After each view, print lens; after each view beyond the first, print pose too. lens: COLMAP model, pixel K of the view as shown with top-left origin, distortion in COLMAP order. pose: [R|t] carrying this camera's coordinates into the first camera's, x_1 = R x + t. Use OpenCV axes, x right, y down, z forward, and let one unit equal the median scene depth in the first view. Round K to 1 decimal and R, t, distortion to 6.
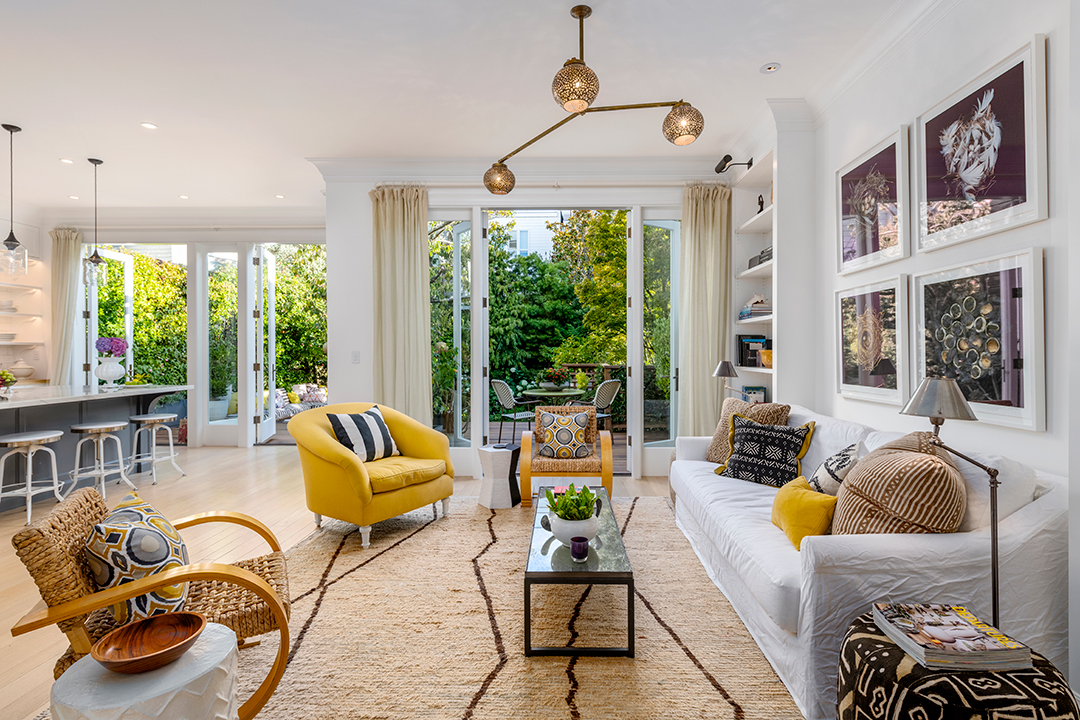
lens RADIAL K [[555.6, 0, 532.6], [0, 555.6, 352.8], [0, 0, 1]] dist [0.027493, -0.019109]
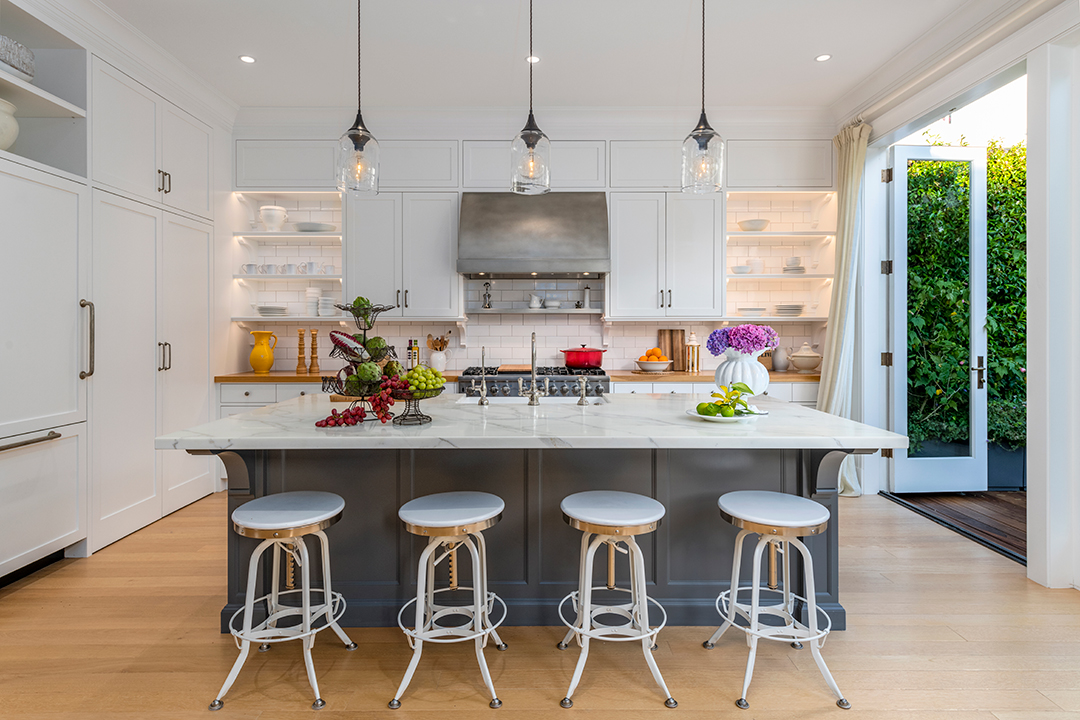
lens RADIAL K [[555.6, 0, 532.6], [0, 555.6, 352.8], [0, 0, 1]] dist [0.027493, -0.019109]
pose [[0.044924, 0.043481, -0.998044, -0.626507], [-0.002730, 0.999054, 0.043402, -0.010911], [0.998987, 0.000775, 0.045000, 1.615718]]
